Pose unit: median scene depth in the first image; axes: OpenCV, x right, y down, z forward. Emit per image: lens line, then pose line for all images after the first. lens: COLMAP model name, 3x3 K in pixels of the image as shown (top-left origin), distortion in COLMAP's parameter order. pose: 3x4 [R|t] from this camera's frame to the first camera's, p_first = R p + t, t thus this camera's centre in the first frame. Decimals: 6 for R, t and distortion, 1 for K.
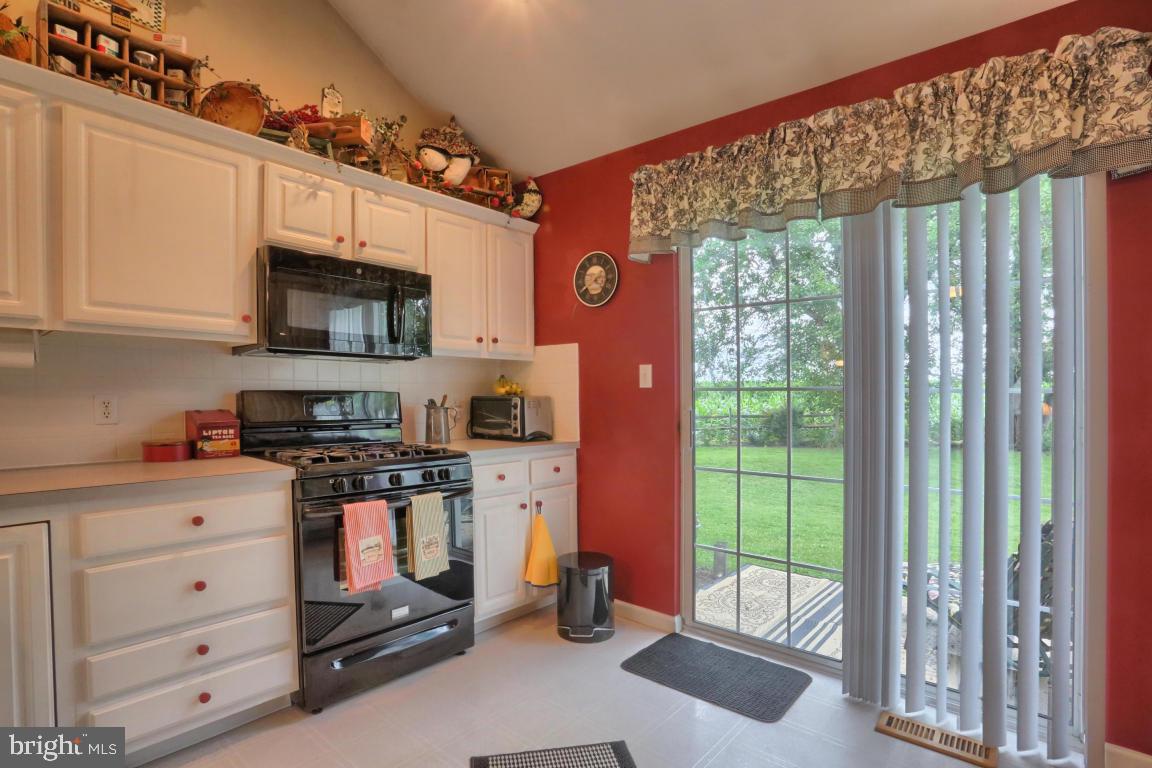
lens RADIAL K [[569.8, 0, 619.6], [0, 569.8, 386.2], [0, 0, 1]] dist [-0.039976, 0.019146]
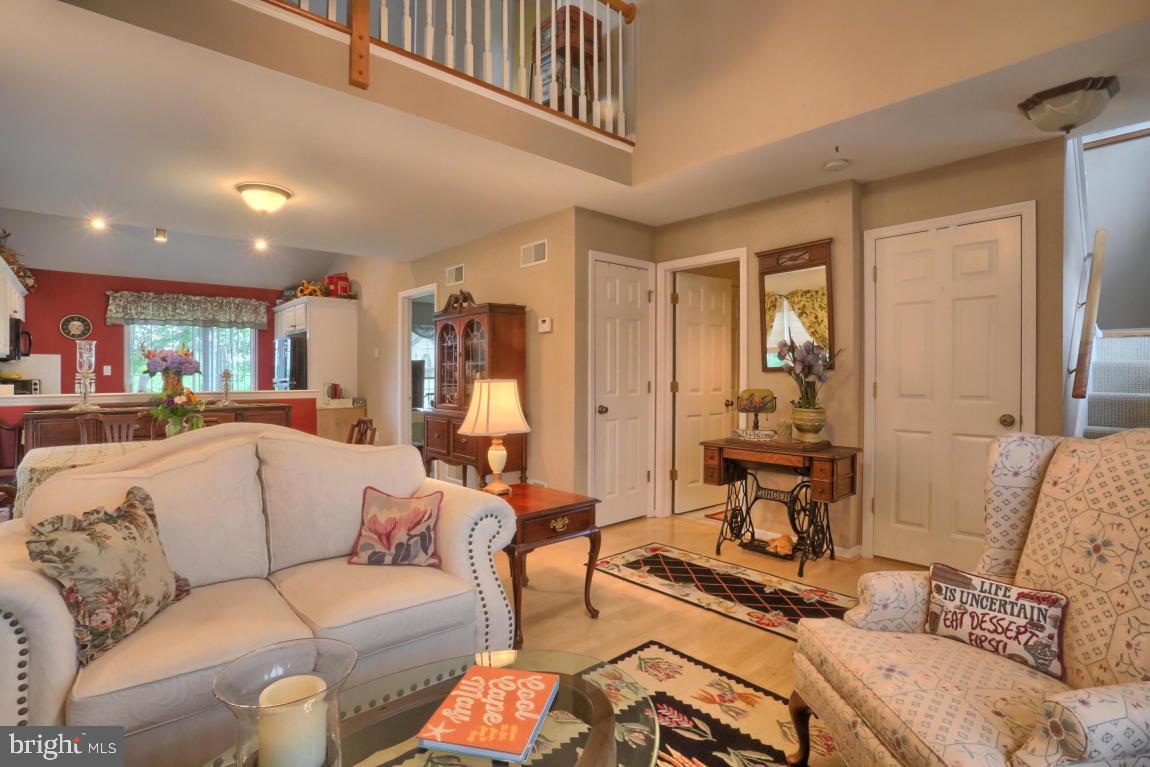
lens RADIAL K [[568.8, 0, 535.0], [0, 568.8, 375.9], [0, 0, 1]] dist [-0.039976, 0.019146]
pose [[0.167977, -0.003720, 0.985784, -2.349587], [-0.010619, 0.999928, 0.005583, -0.032224], [-0.985734, -0.011406, 0.167926, -1.430828]]
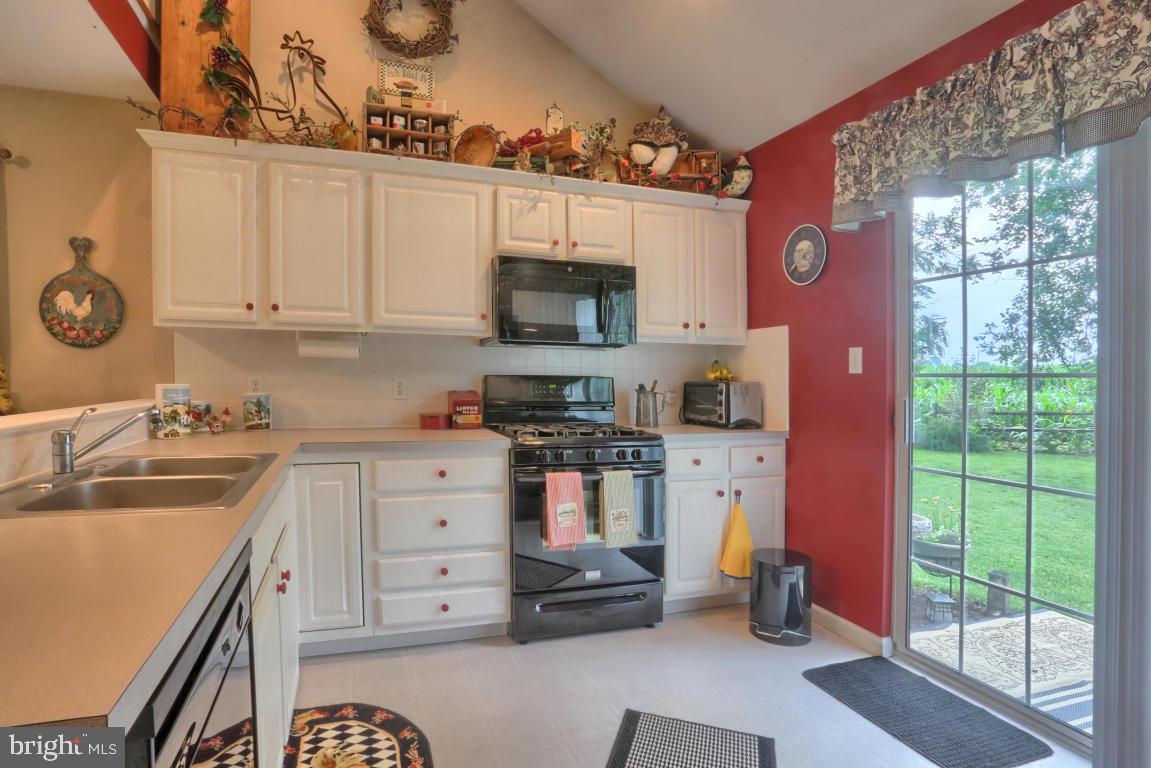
lens RADIAL K [[635.6, 0, 569.6], [0, 635.6, 377.7], [0, 0, 1]] dist [-0.015873, 0.017598]
pose [[0.846902, 0.006302, -0.531711, 0.221968], [-0.000992, 0.999947, 0.010271, -0.000957], [0.531748, -0.008171, 0.846863, -0.079610]]
